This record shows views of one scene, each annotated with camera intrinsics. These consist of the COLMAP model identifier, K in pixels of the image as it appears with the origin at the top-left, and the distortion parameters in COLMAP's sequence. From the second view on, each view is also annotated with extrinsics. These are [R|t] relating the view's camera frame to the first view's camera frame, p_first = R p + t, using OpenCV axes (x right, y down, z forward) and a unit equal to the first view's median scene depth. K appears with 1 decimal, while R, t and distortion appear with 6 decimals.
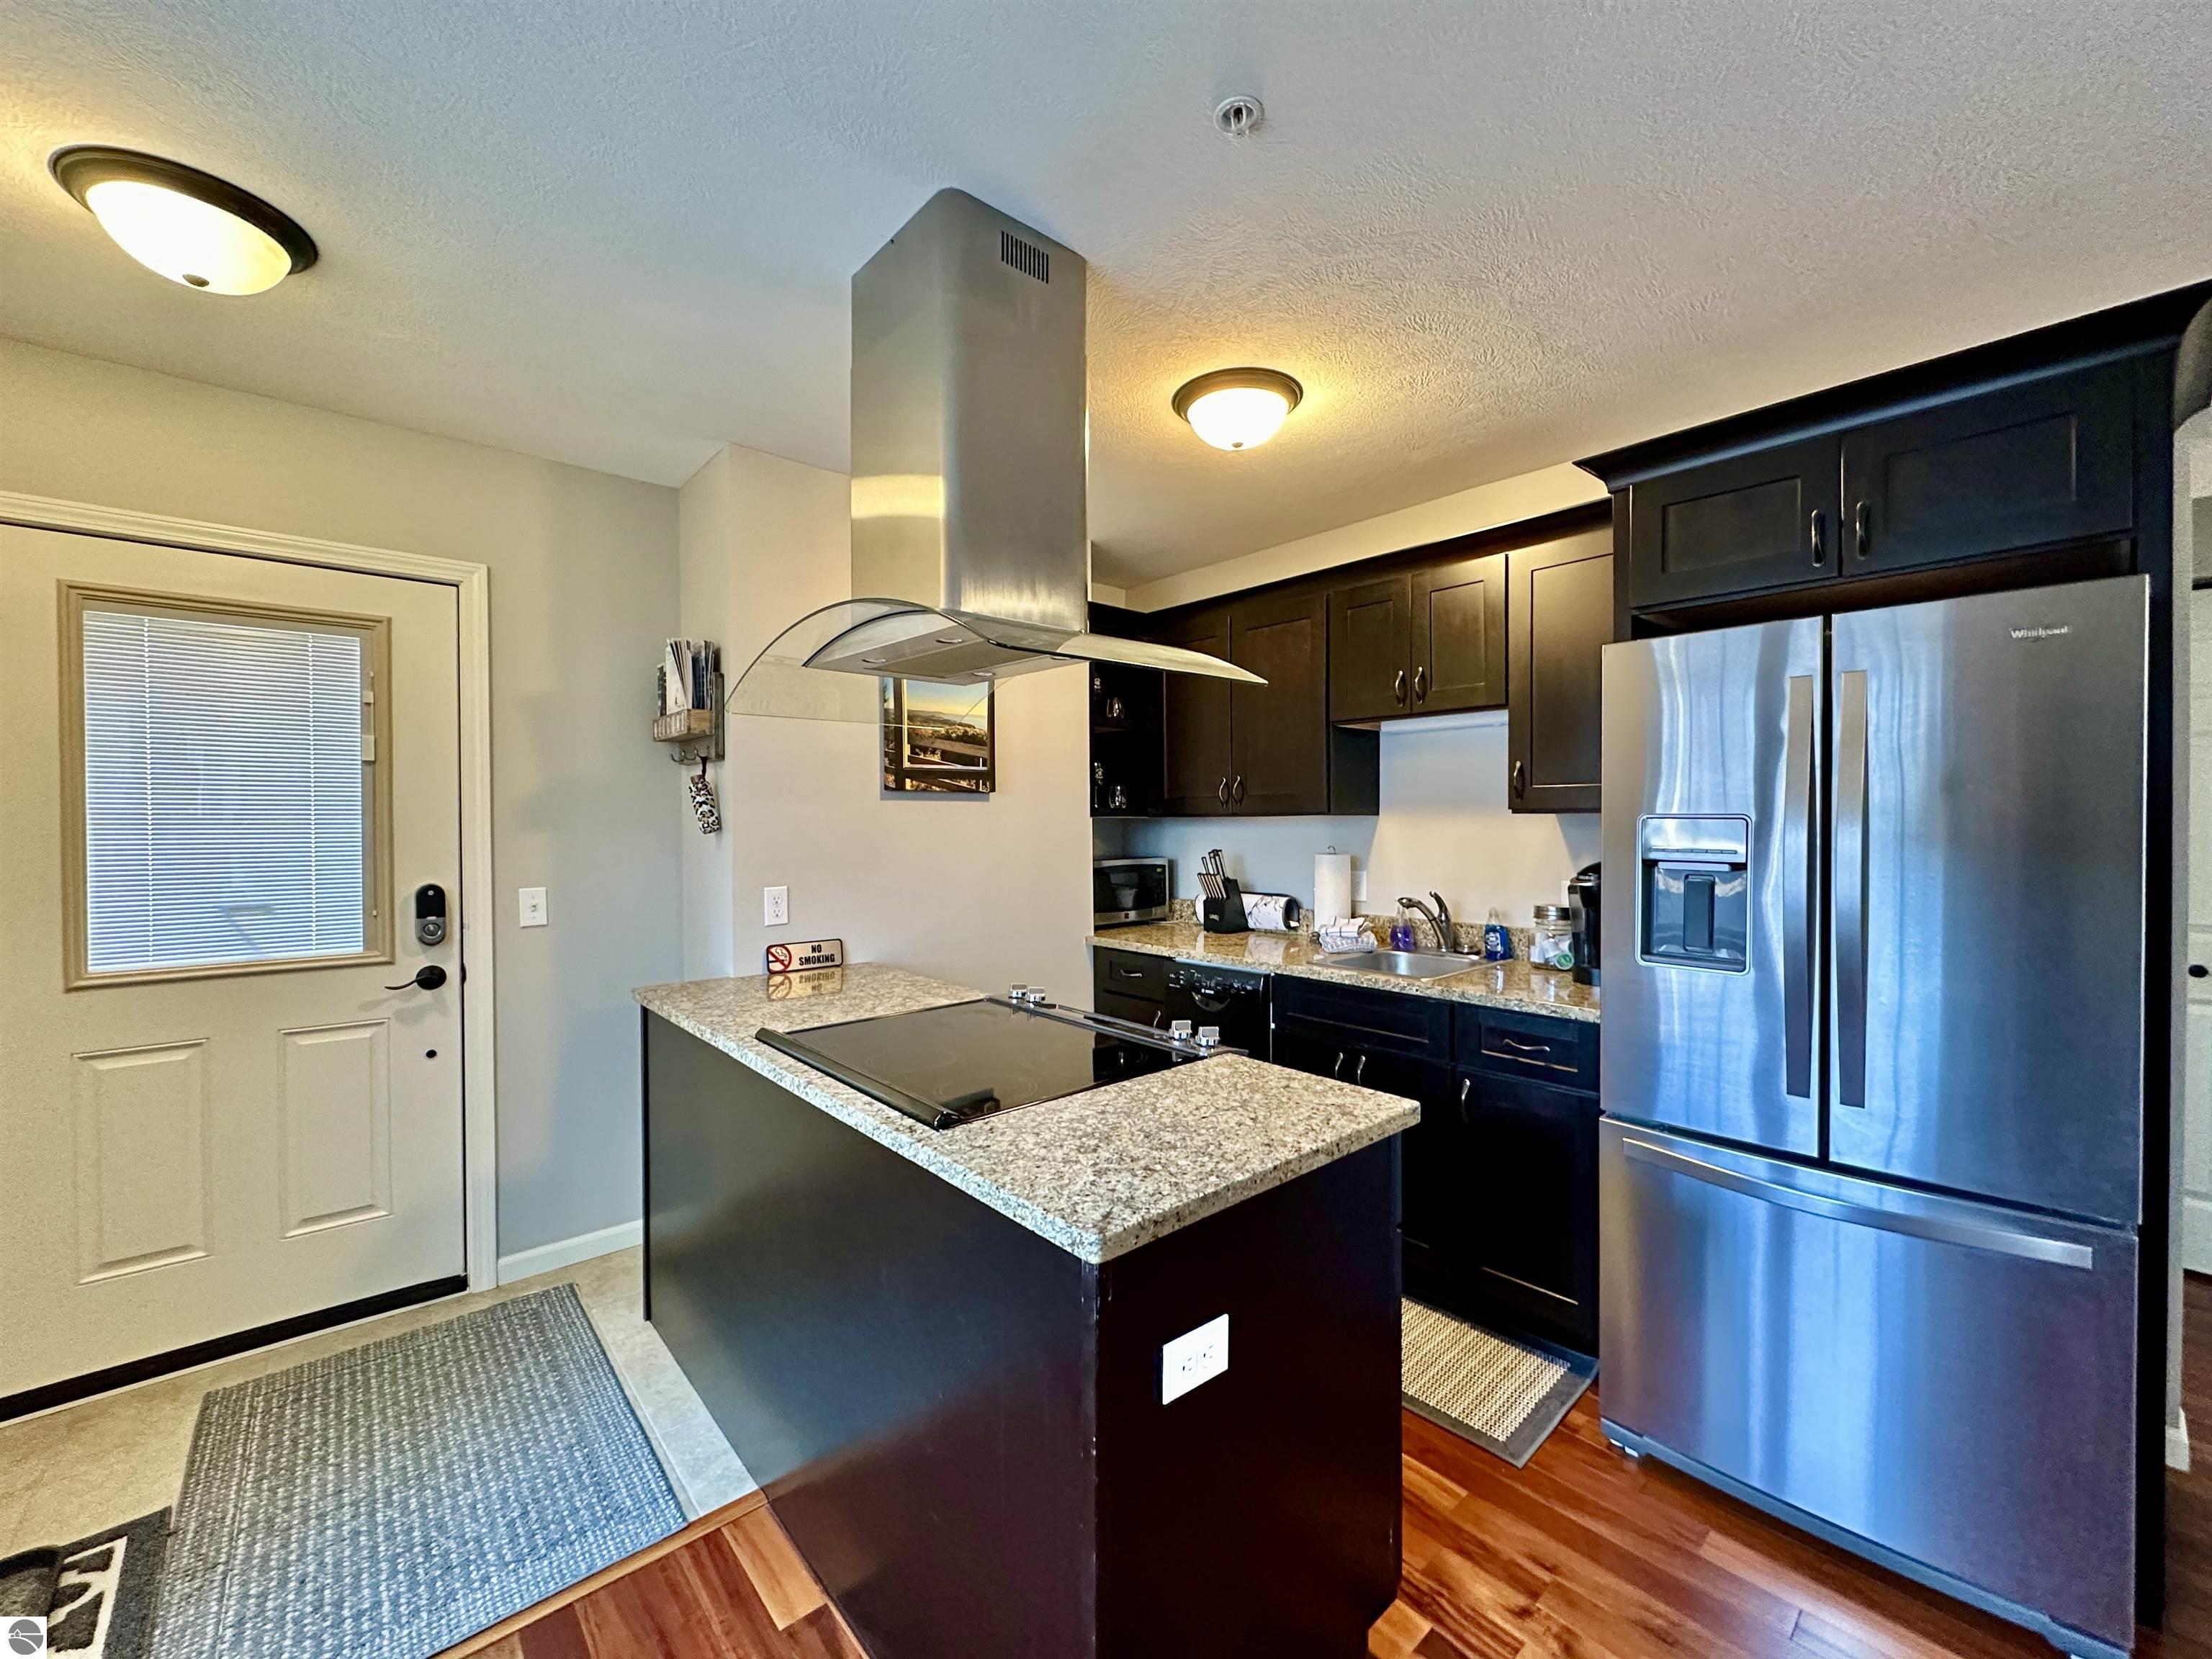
lens RADIAL K [[886.1, 0, 1103.0], [0, 886.1, 828.9], [0, 0, 1]] dist [-0.002353, 0.000432]
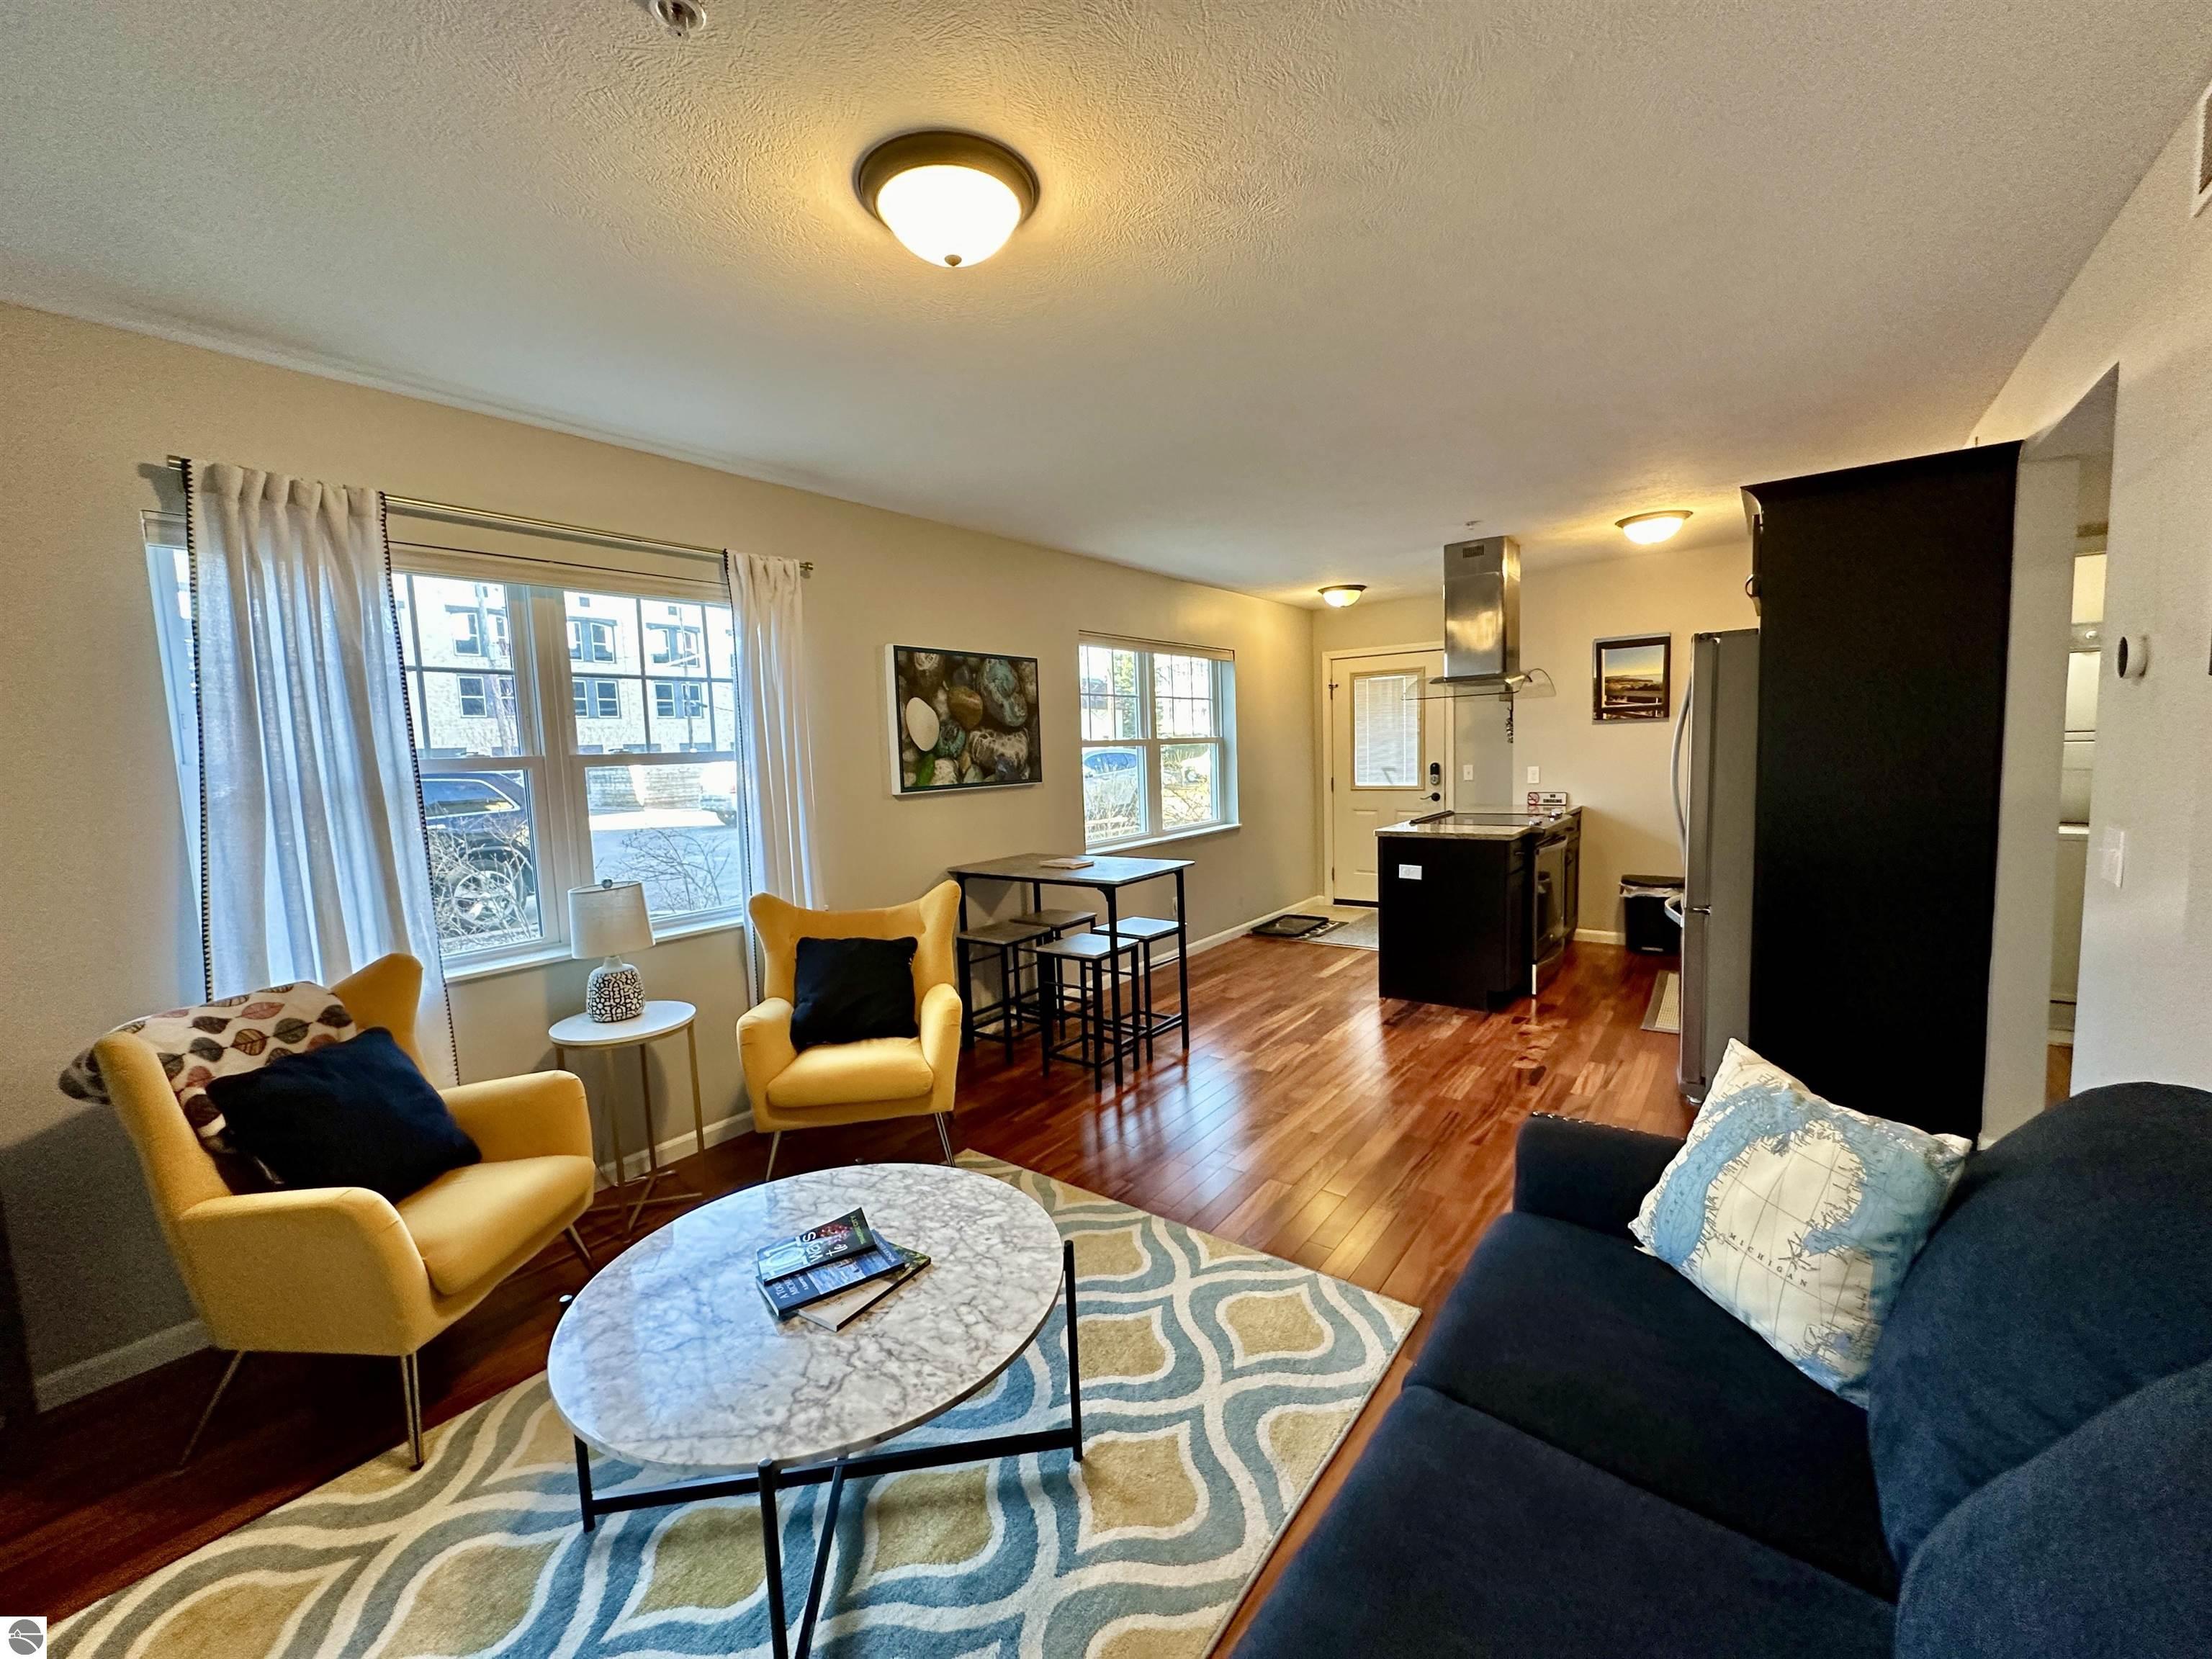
lens RADIAL K [[886.1, 0, 1104.0], [0, 886.1, 829.3], [0, 0, 1]] dist [-0.002353, 0.000432]
pose [[0.199637, 0.087638, -0.975943, 1.448338], [0.023939, 0.995259, 0.094270, -0.012152], [0.979578, -0.042182, 0.196592, -0.461171]]
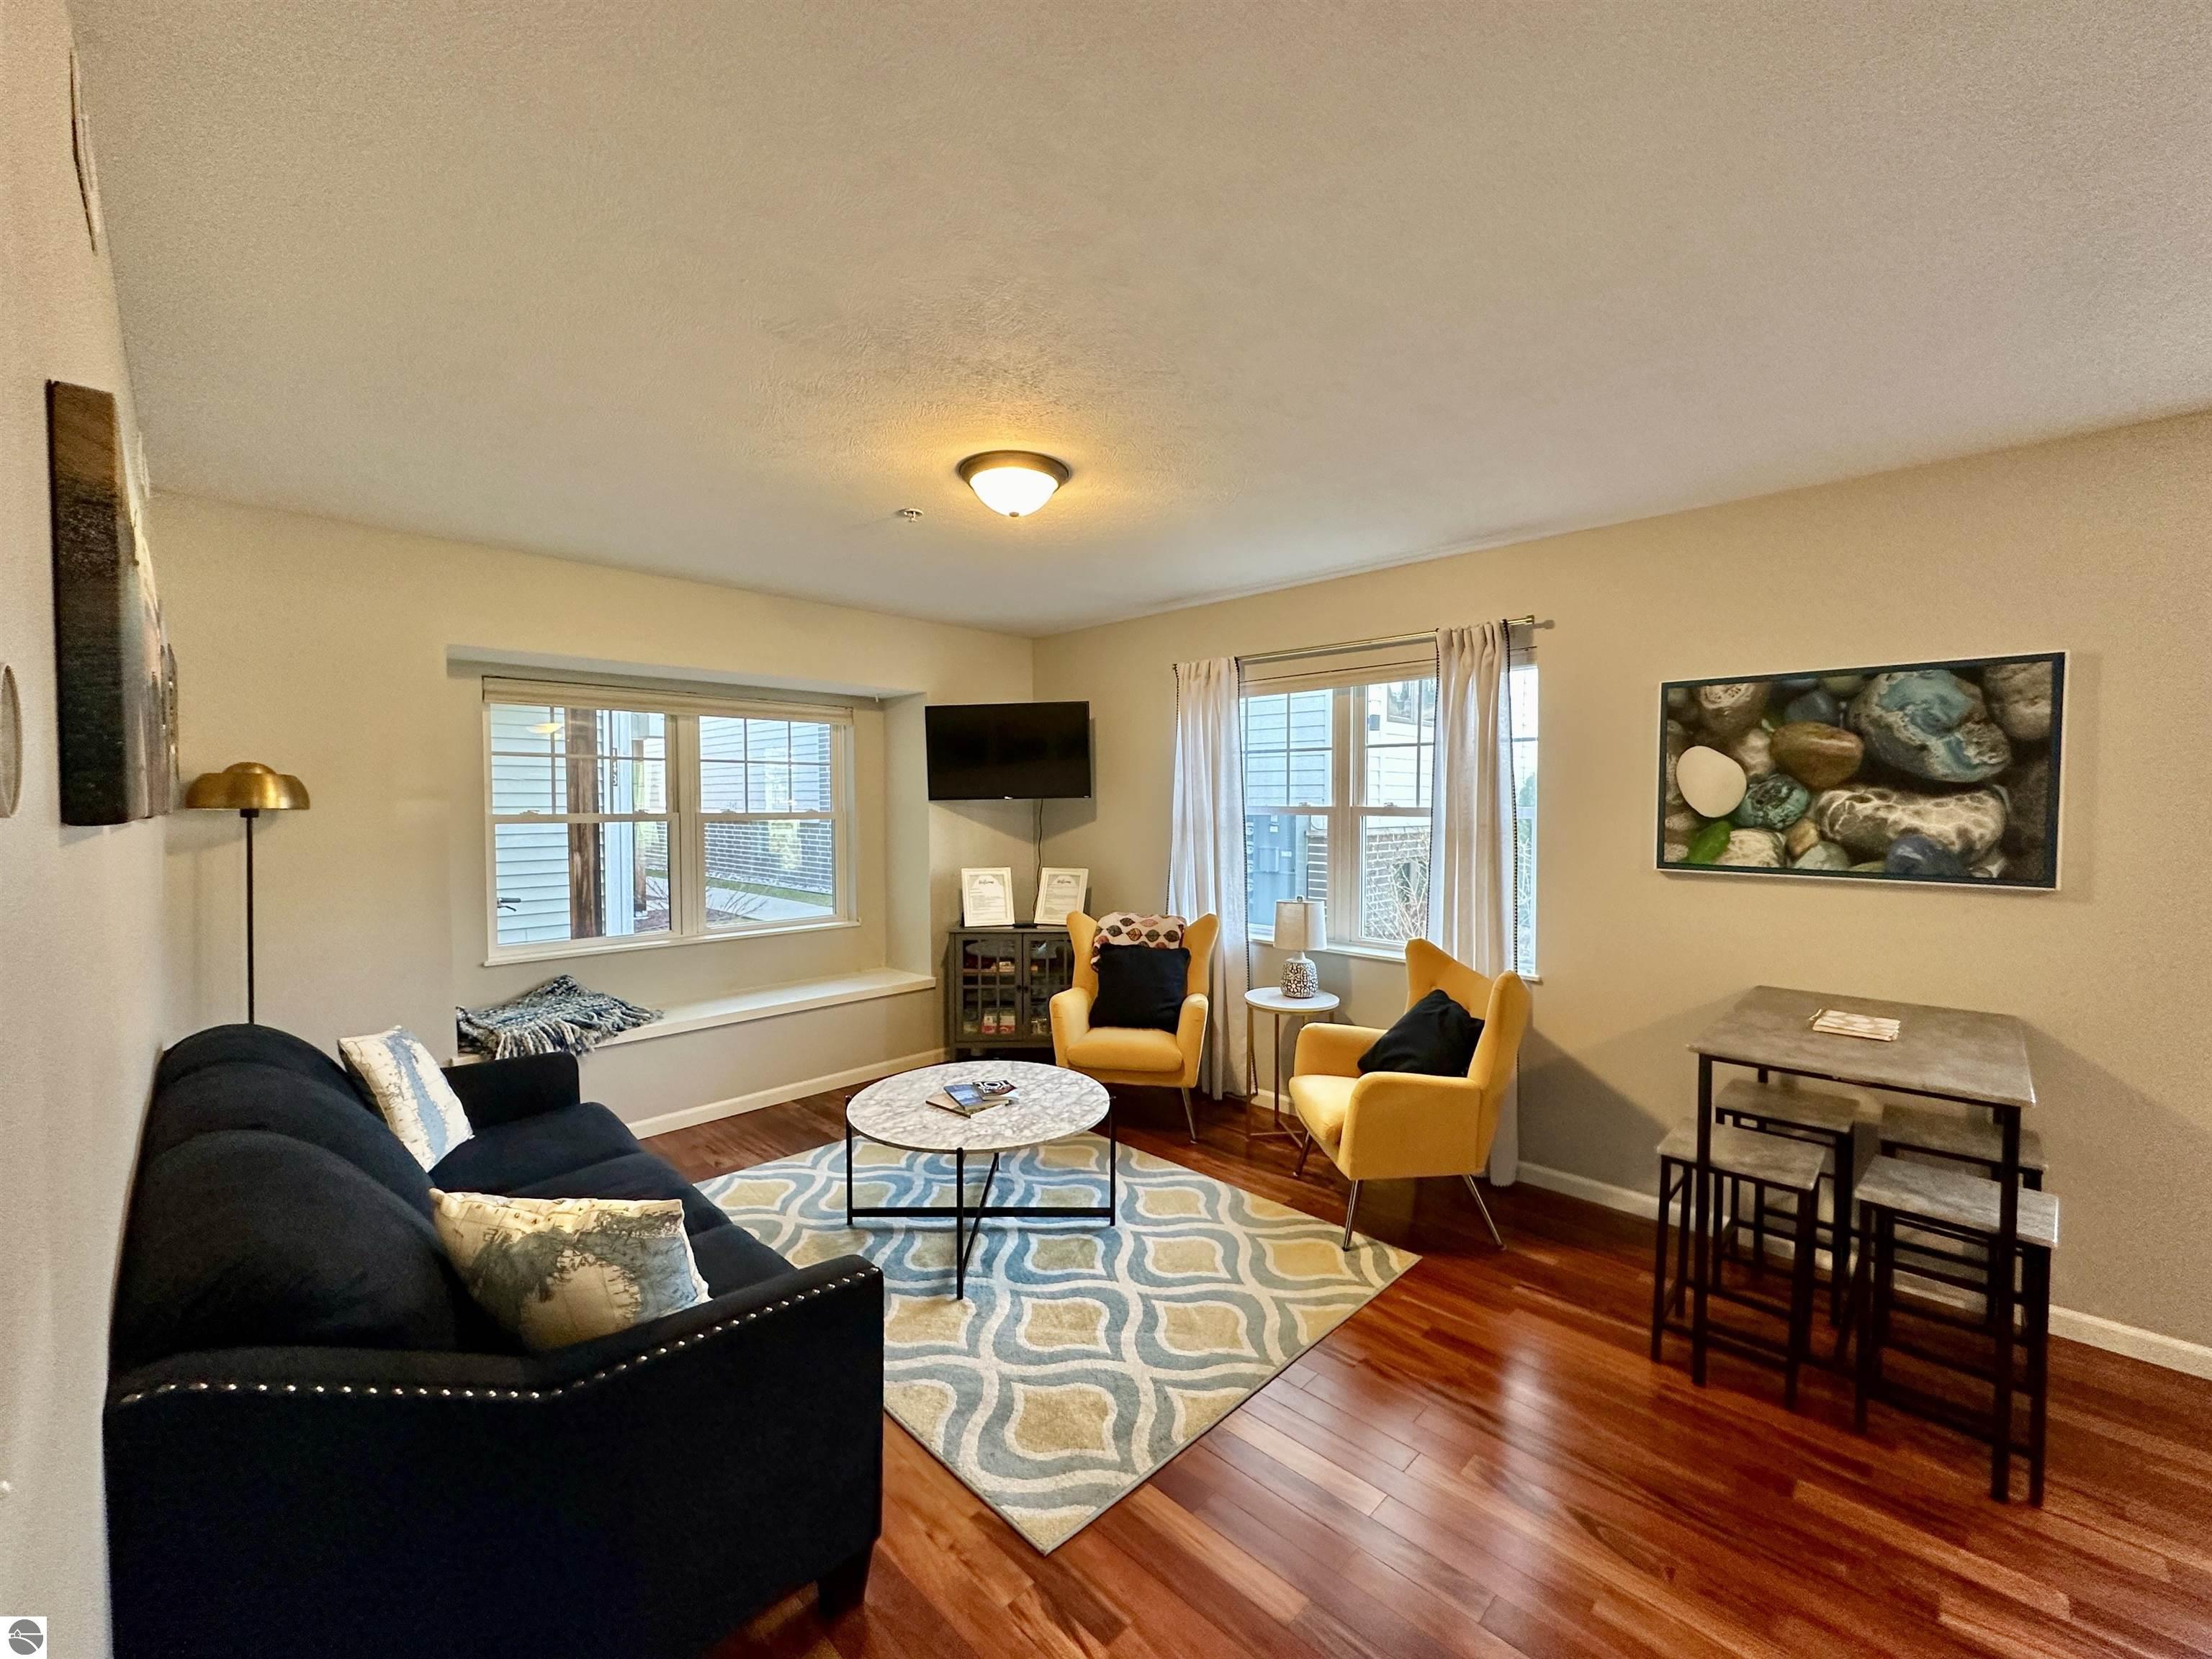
lens RADIAL K [[886.1, 0, 1108.3], [0, 886.1, 830.2], [0, 0, 1]] dist [-0.002353, 0.000432]
pose [[-0.997456, 0.006627, -0.070980, 0.822689], [0.003302, 0.998896, 0.046859, -0.044218], [0.071212, 0.046506, -0.996376, 0.478180]]
